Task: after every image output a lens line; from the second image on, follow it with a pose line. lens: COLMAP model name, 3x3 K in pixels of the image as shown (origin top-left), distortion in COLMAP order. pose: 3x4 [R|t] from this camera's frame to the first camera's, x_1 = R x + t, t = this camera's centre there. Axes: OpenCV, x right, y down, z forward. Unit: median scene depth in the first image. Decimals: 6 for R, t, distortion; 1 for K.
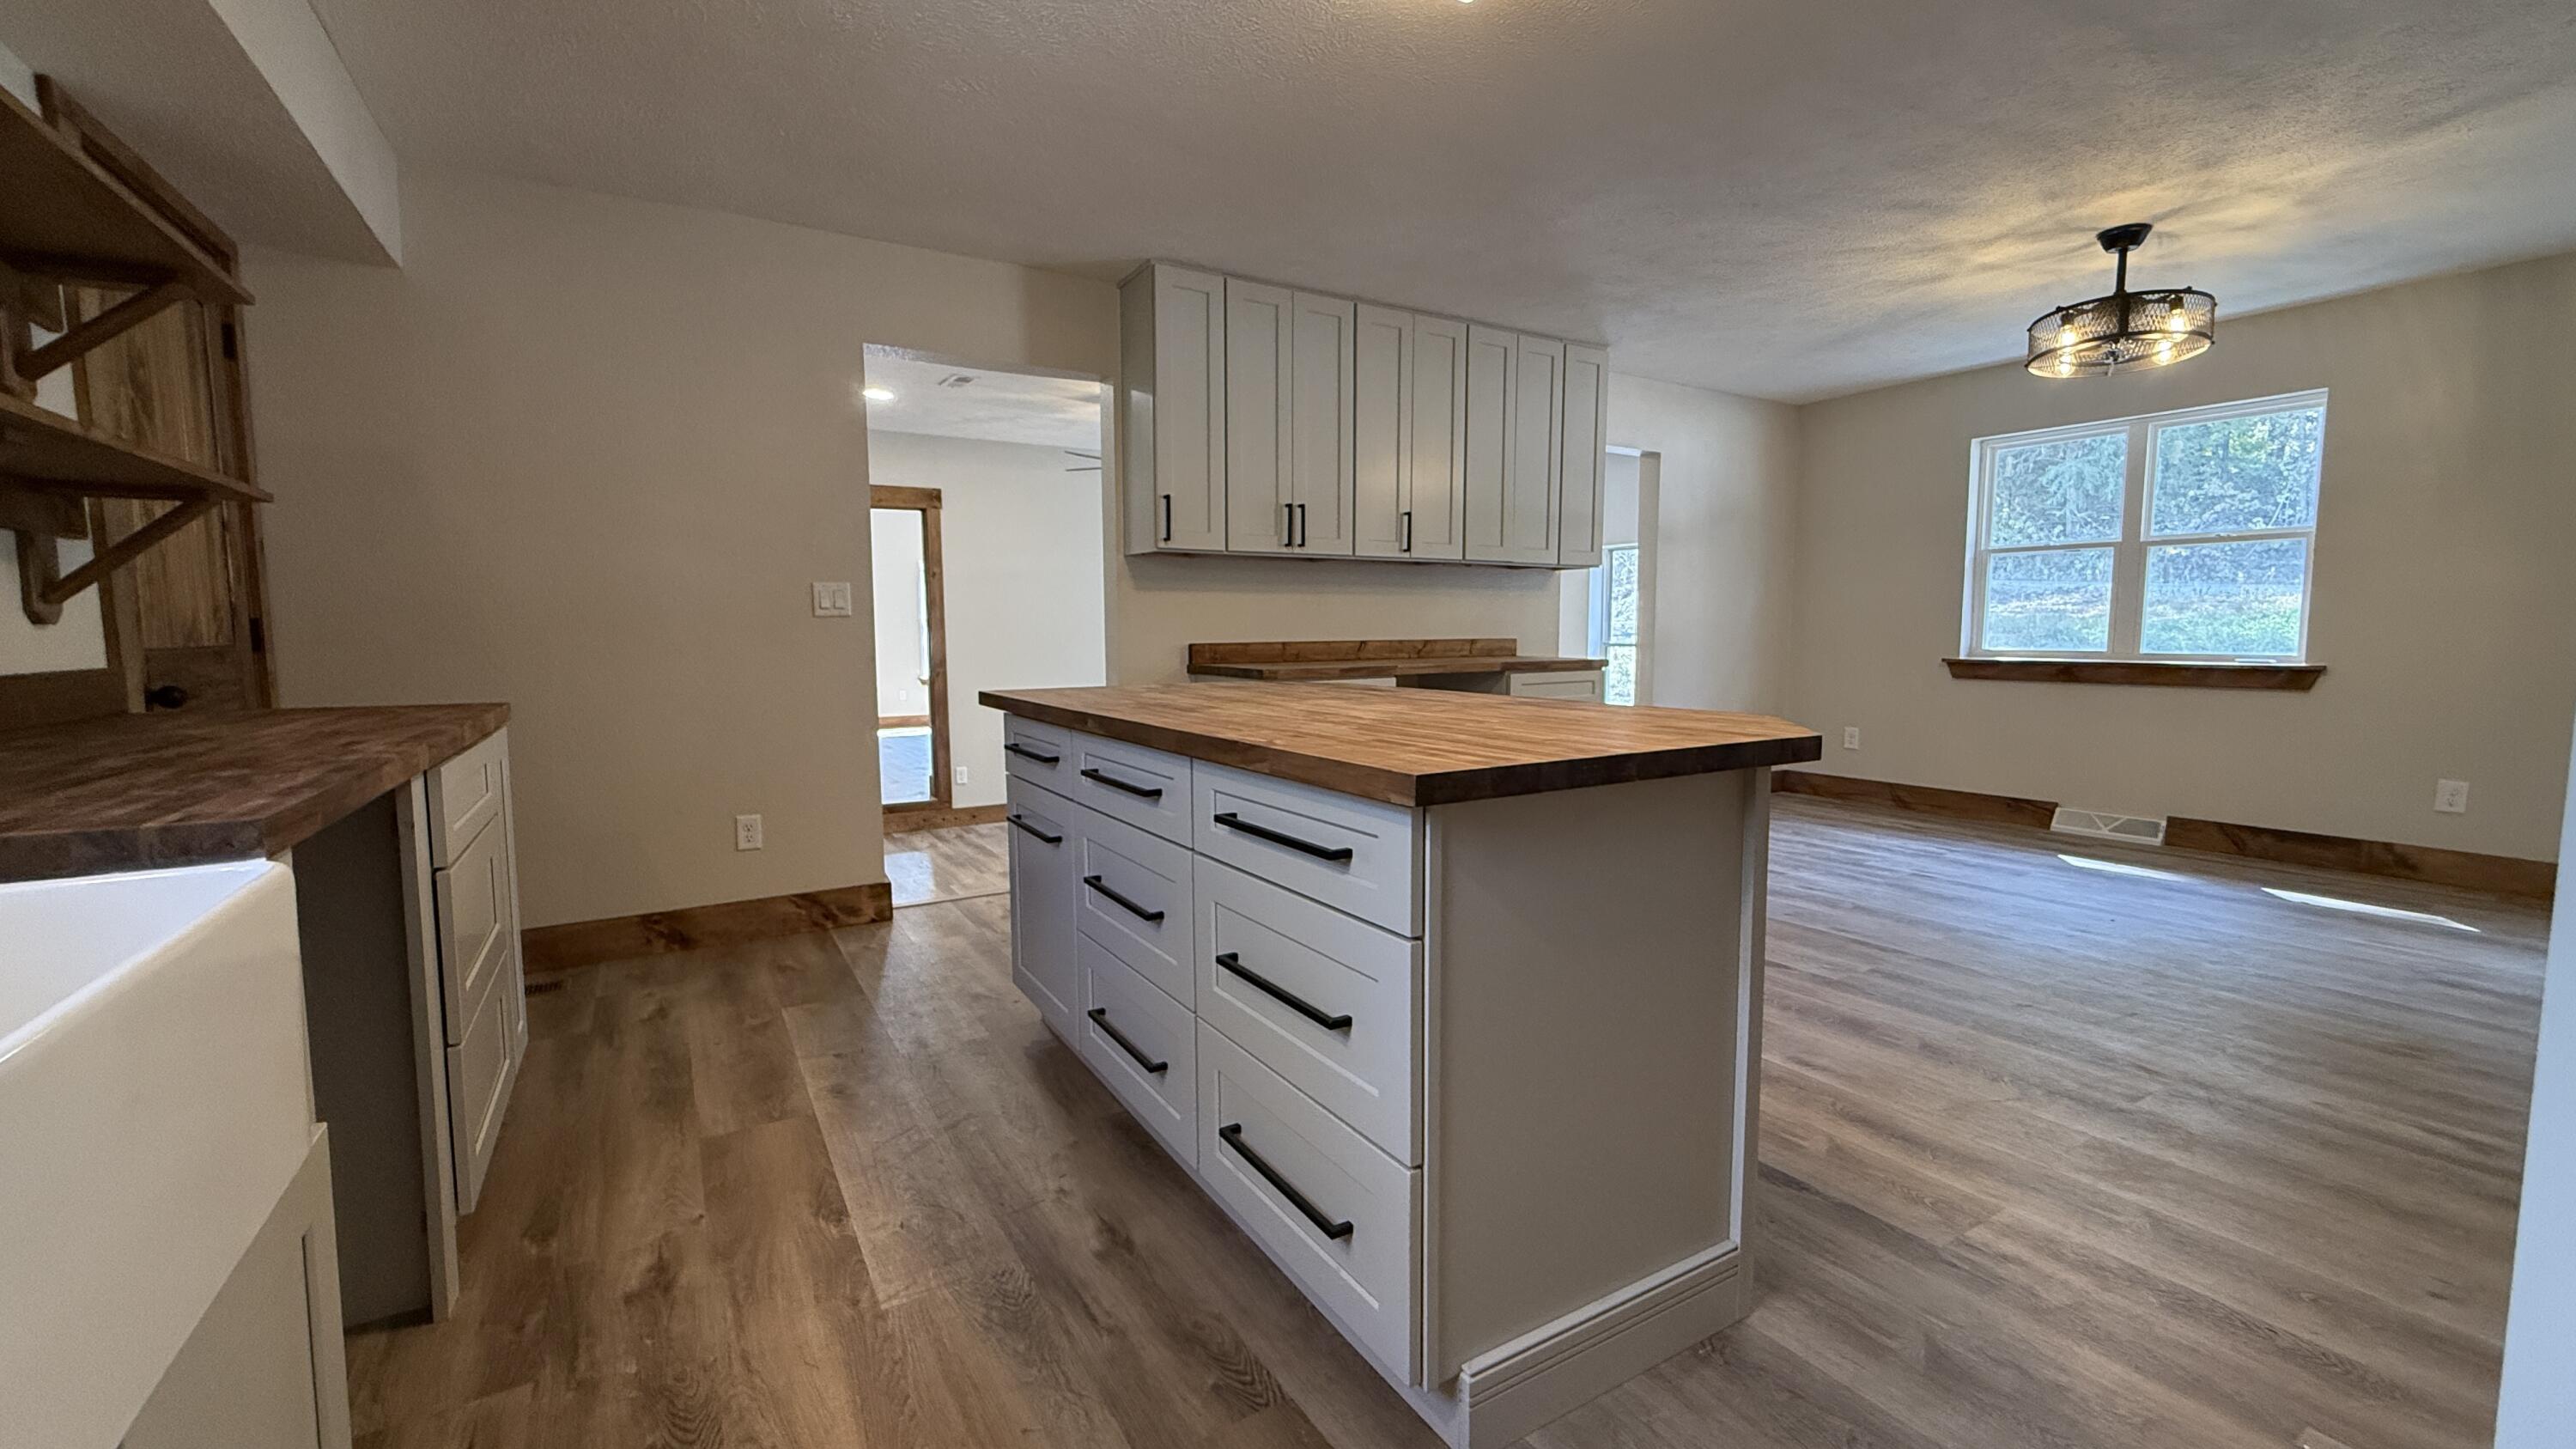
lens RADIAL K [[1028.8, 0, 1282.1], [0, 1028.8, 722.6], [0, 0, 1]] dist [0.002169, 0.000096]
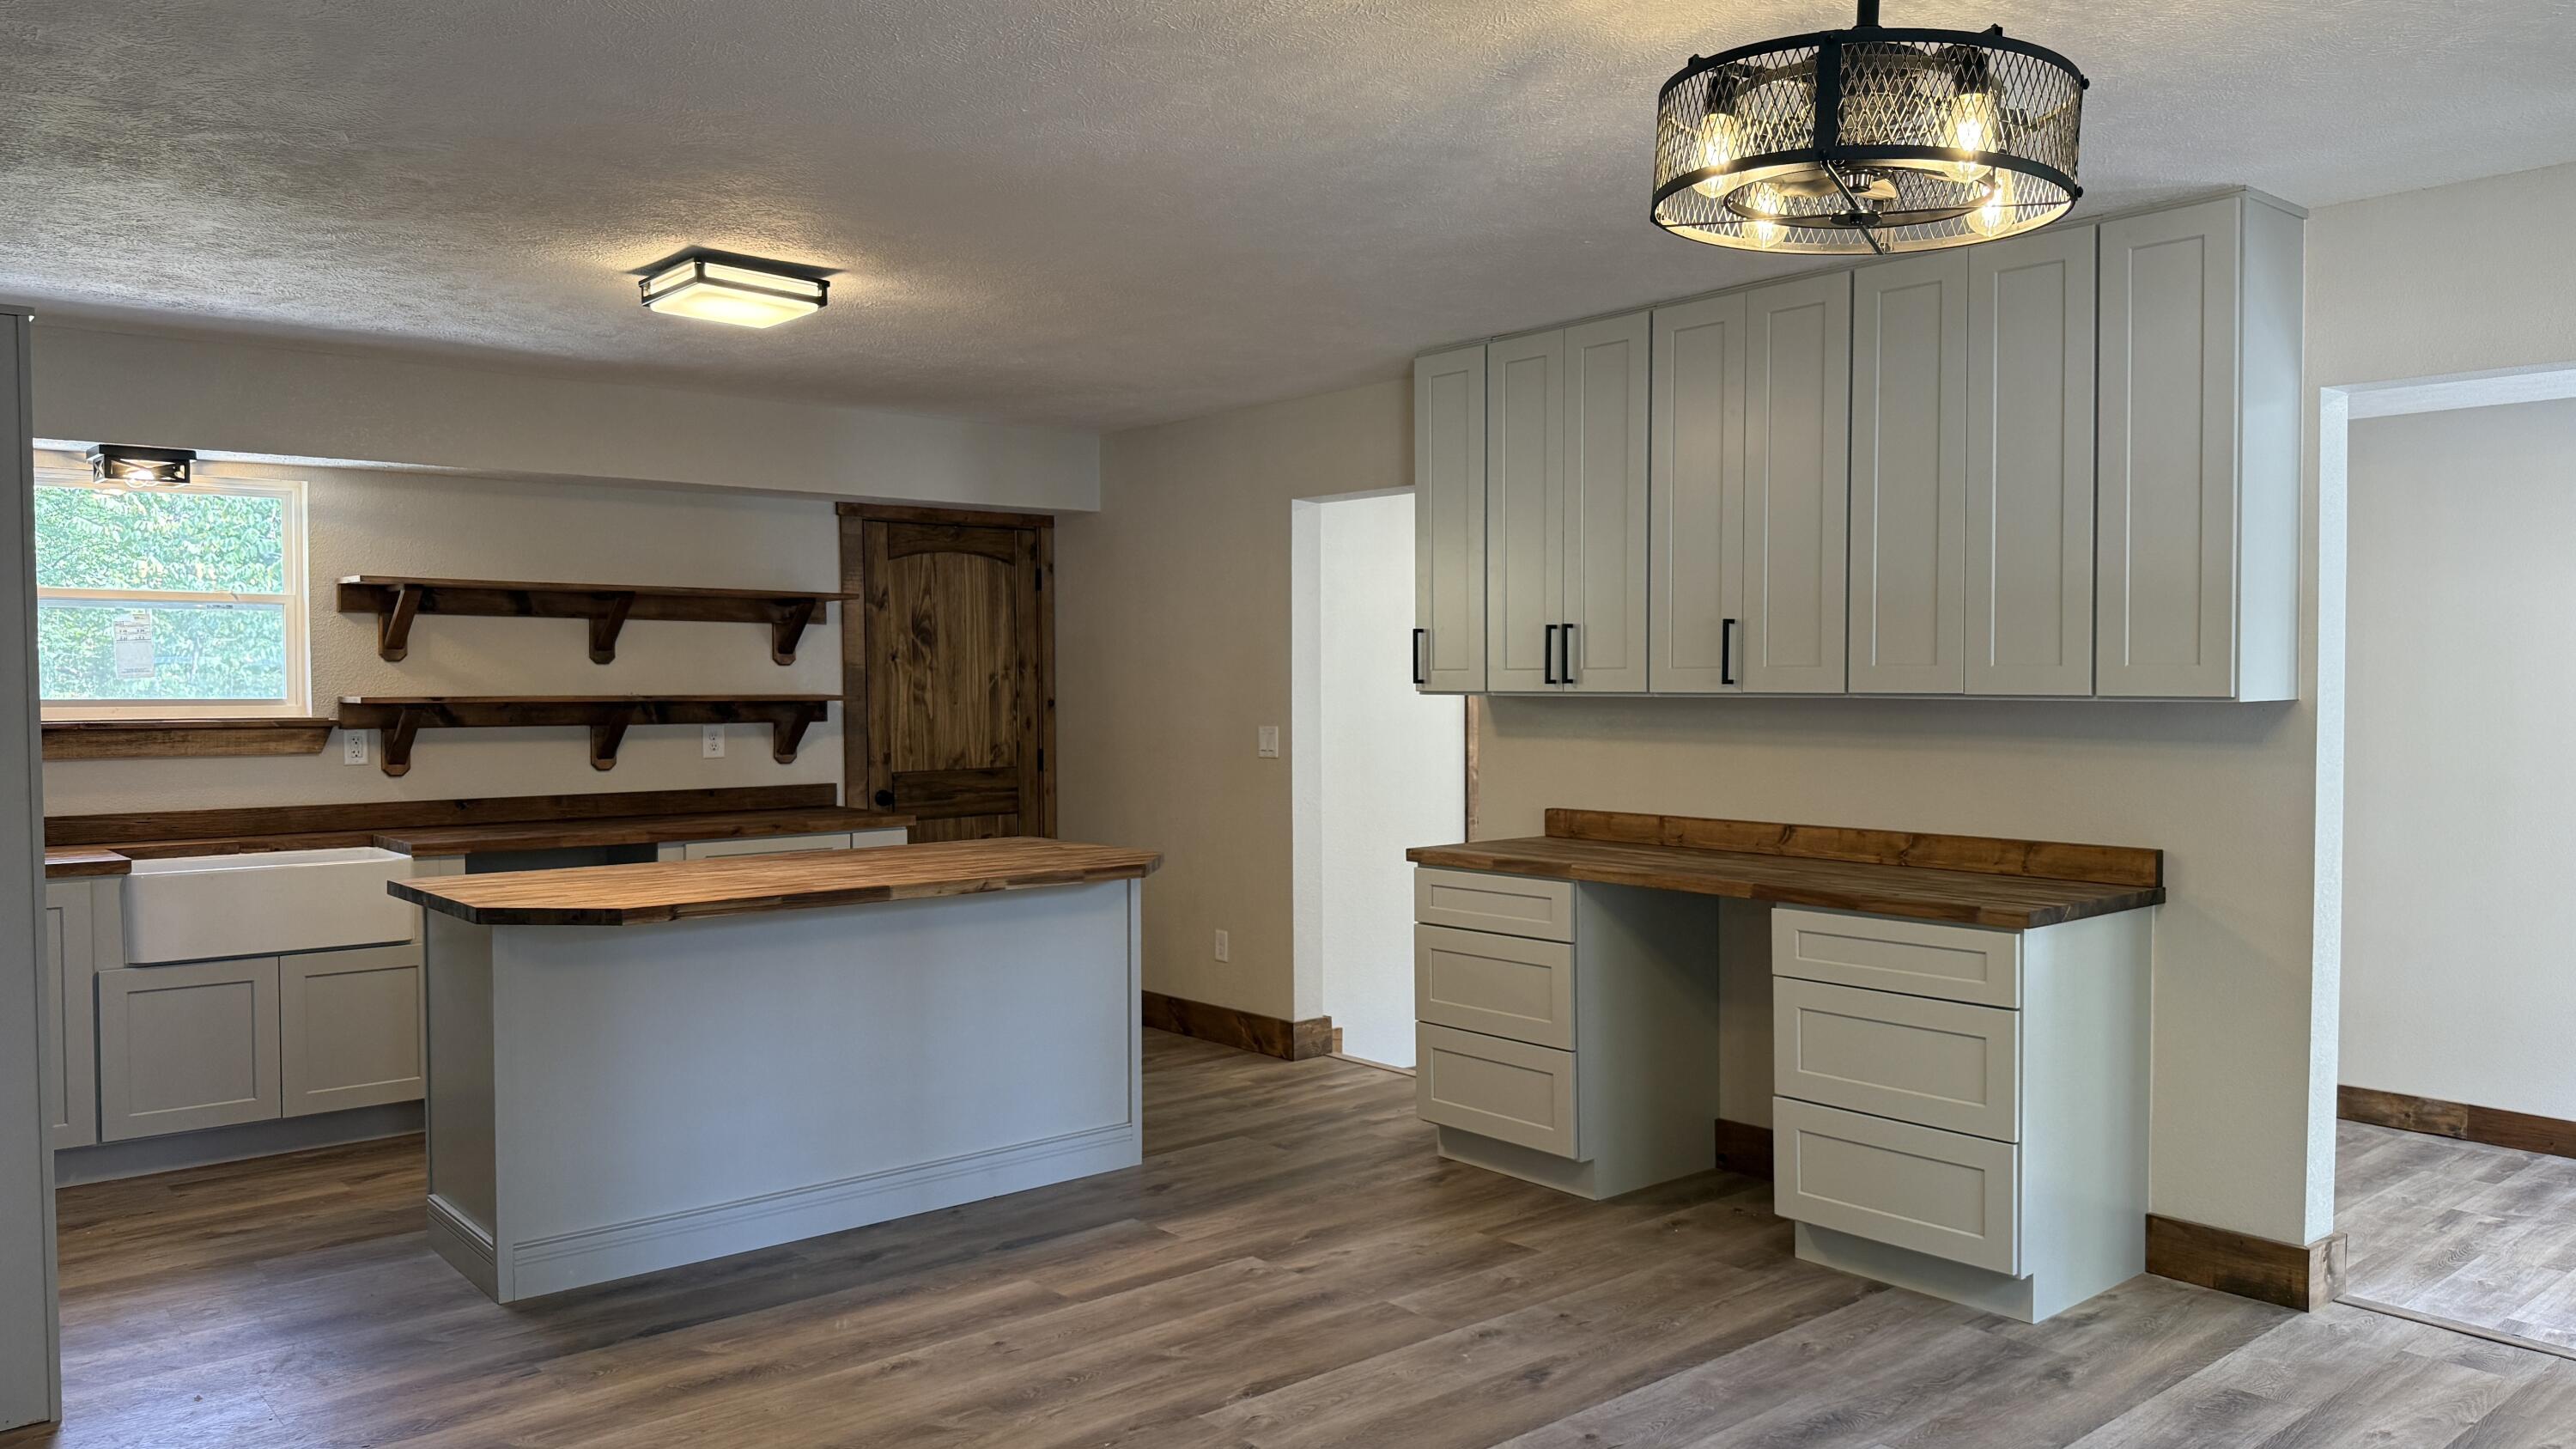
lens RADIAL K [[1815.6, 0, 1289.5], [0, 1815.6, 726.5], [0, 0, 1]] dist [0.065707, -0.084962]
pose [[0.160345, 0.031671, -0.986553, 1.200035], [-0.089614, 0.995824, 0.017404, -0.144777], [0.982985, 0.085619, 0.162513, 0.609246]]
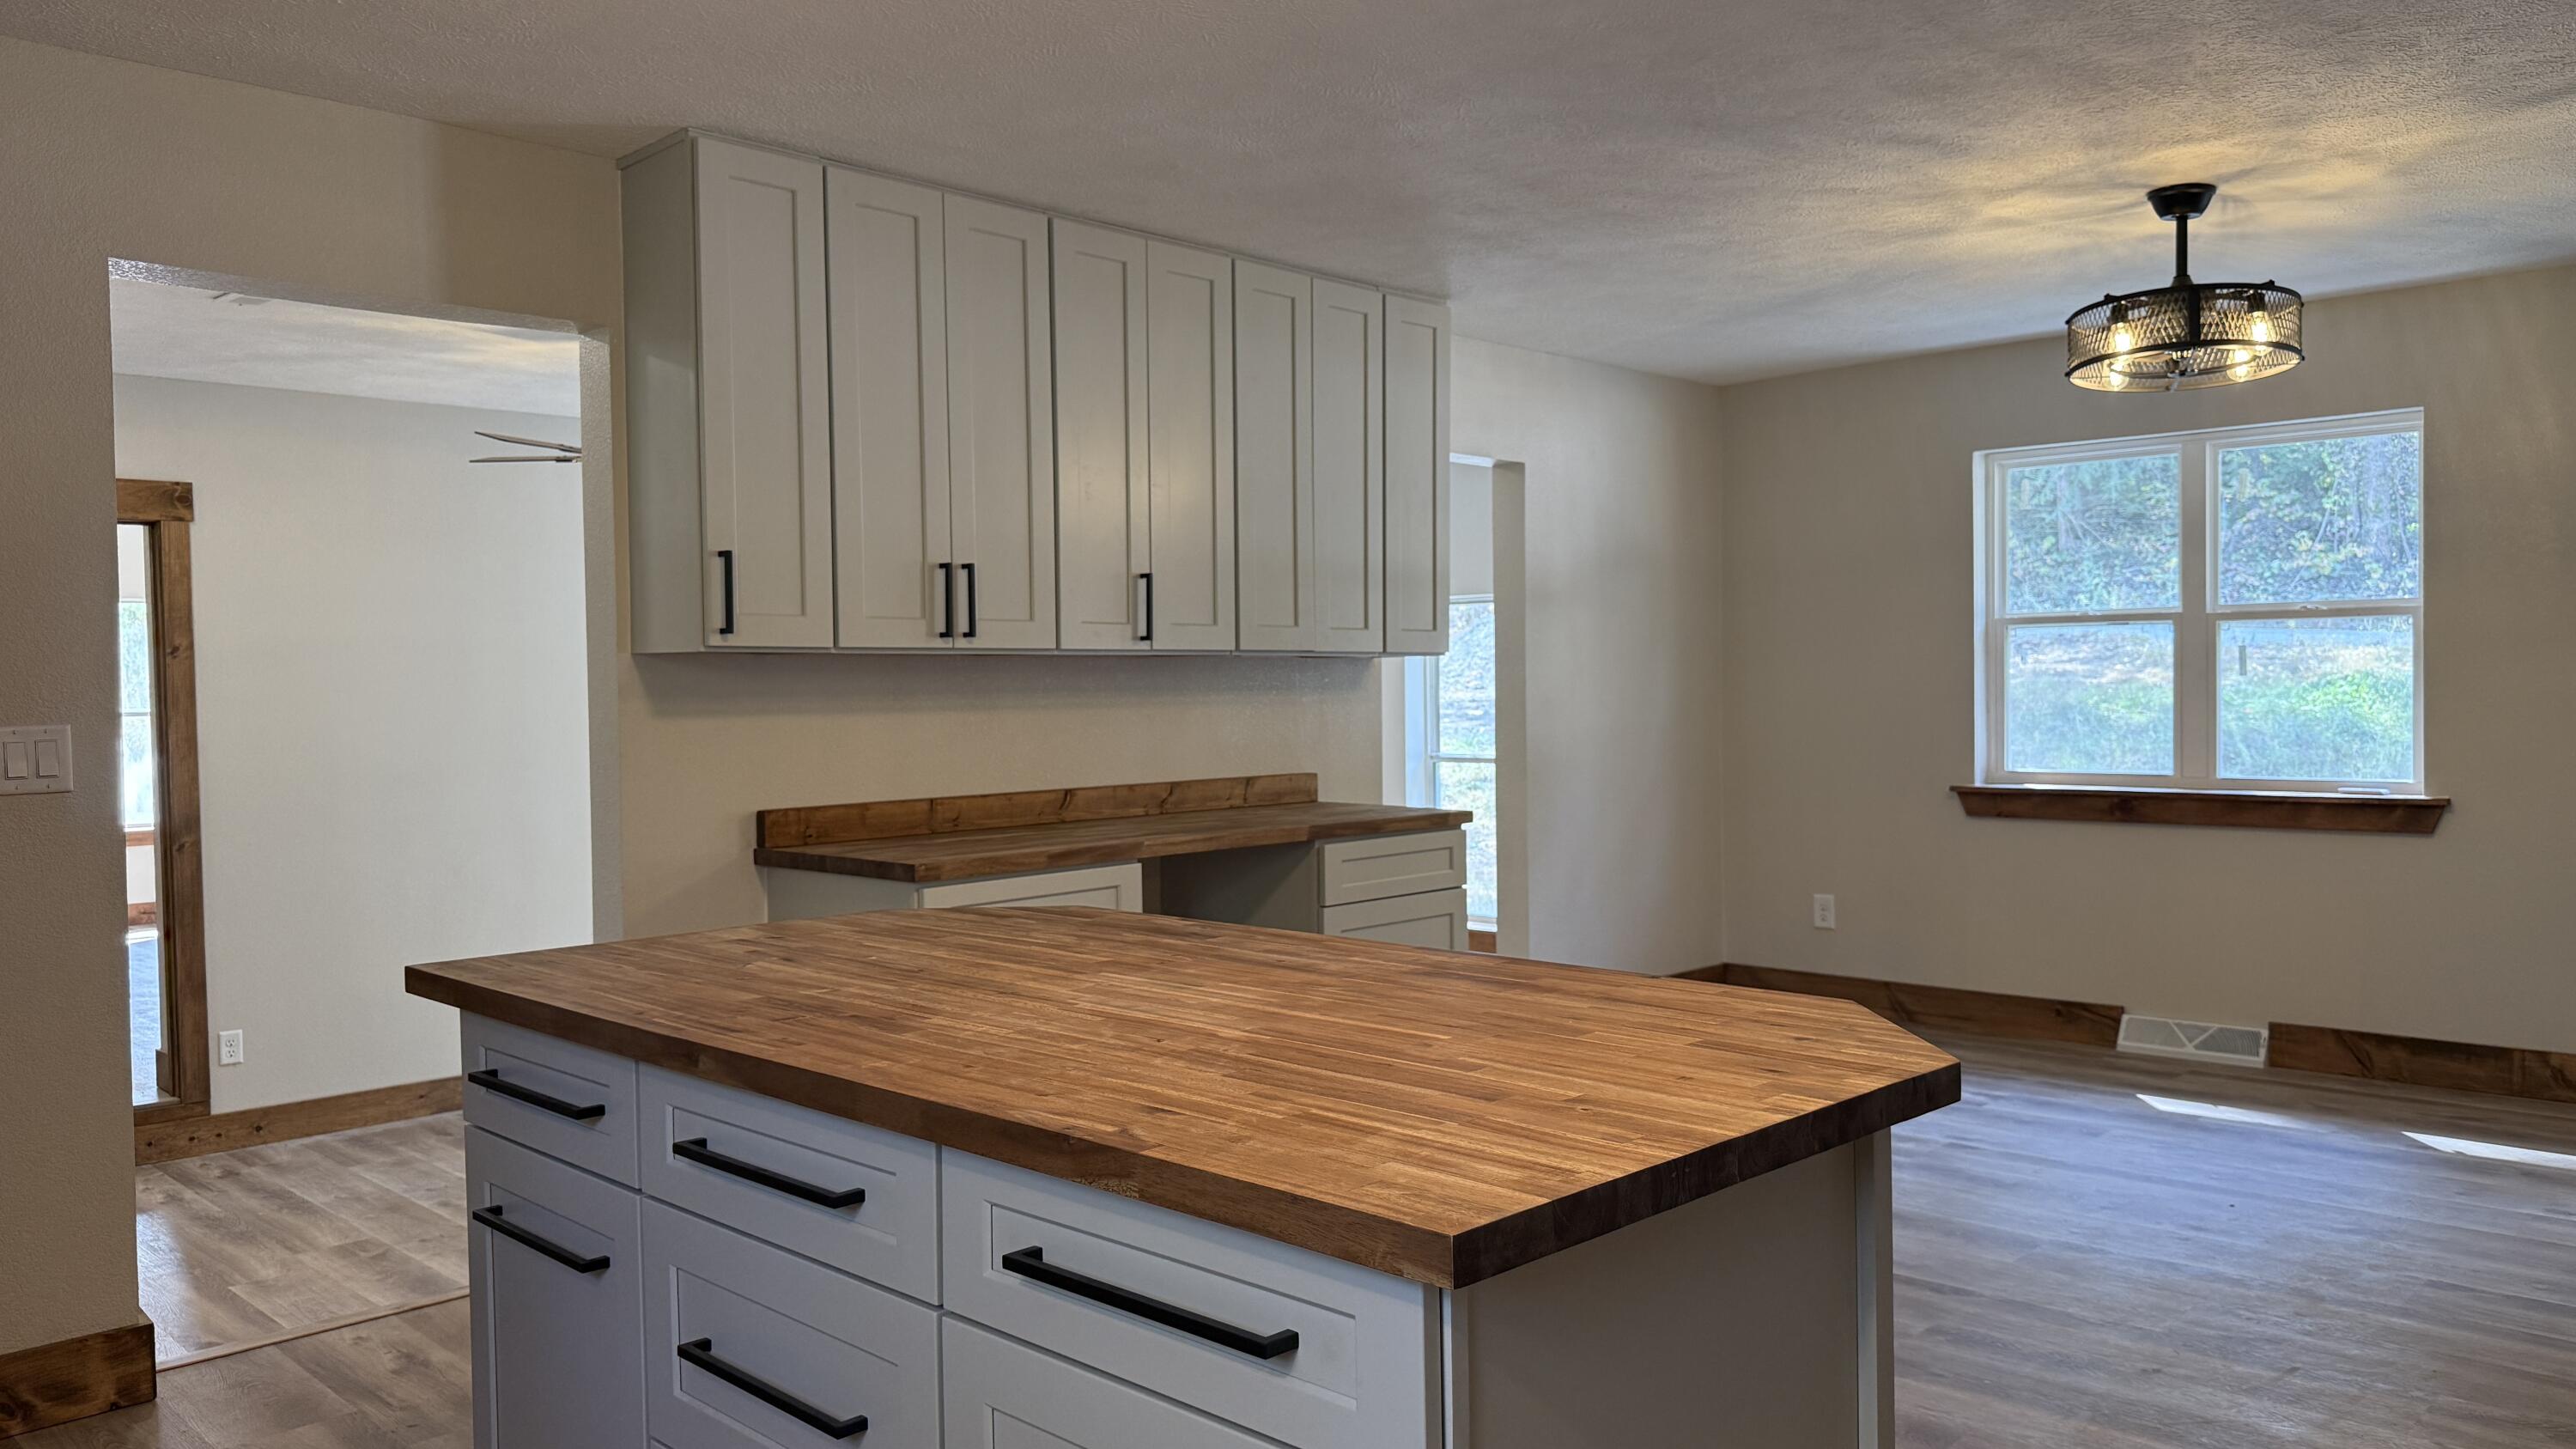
lens RADIAL K [[1815.6, 0, 1294.4], [0, 1815.6, 728.2], [0, 0, 1]] dist [0.065707, -0.084962]
pose [[0.967559, -0.014868, 0.252206, -0.060215], [0.032700, 0.997240, -0.066663, -0.047616], [-0.250519, 0.072748, 0.965375, -0.008506]]
